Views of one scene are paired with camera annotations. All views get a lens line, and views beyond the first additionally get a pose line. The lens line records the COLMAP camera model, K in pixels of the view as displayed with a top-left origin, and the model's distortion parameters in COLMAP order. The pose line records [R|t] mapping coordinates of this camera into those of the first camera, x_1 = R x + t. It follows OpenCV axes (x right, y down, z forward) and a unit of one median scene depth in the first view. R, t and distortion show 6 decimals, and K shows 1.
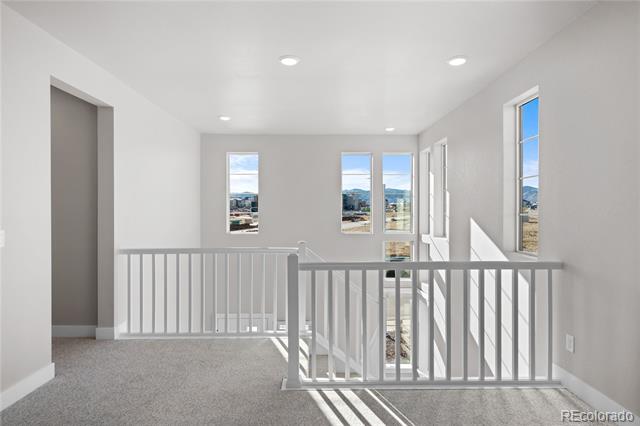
lens RADIAL K [[370.4, 0, 318.0], [0, 370.4, 212.5], [0, 0, 1]] dist [-0.003910, -0.000427]
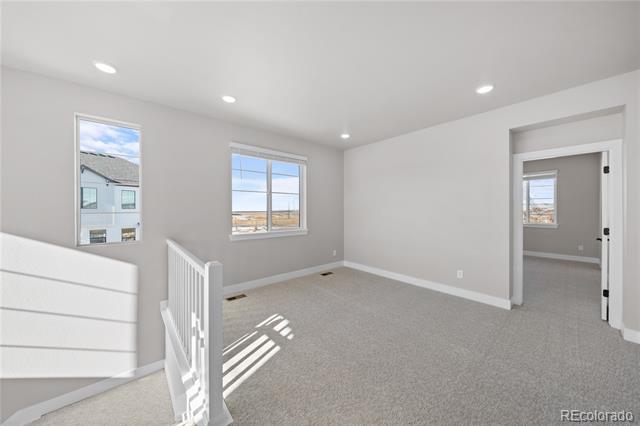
lens RADIAL K [[221.6, 0, 315.8], [0, 221.6, 209.9], [0, 0, 1]] dist [0.002064, 0.000123]
pose [[-0.644471, -0.004822, 0.764614, -0.430393], [-0.003414, 0.999988, 0.003428, -0.008092], [-0.764621, -0.000401, -0.644480, 0.835042]]
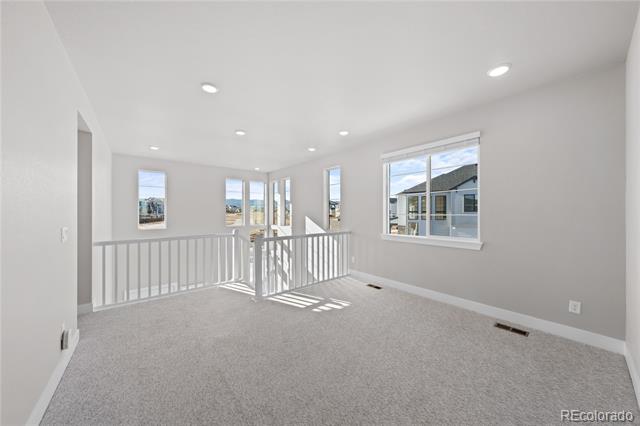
lens RADIAL K [[221.6, 0, 316.7], [0, 221.6, 213.0], [0, 0, 1]] dist [0.002064, 0.000123]
pose [[0.779189, -0.004047, 0.626776, -0.416460], [0.001723, 0.999989, 0.004314, -0.007227], [-0.626787, -0.002282, 0.779187, -0.102773]]
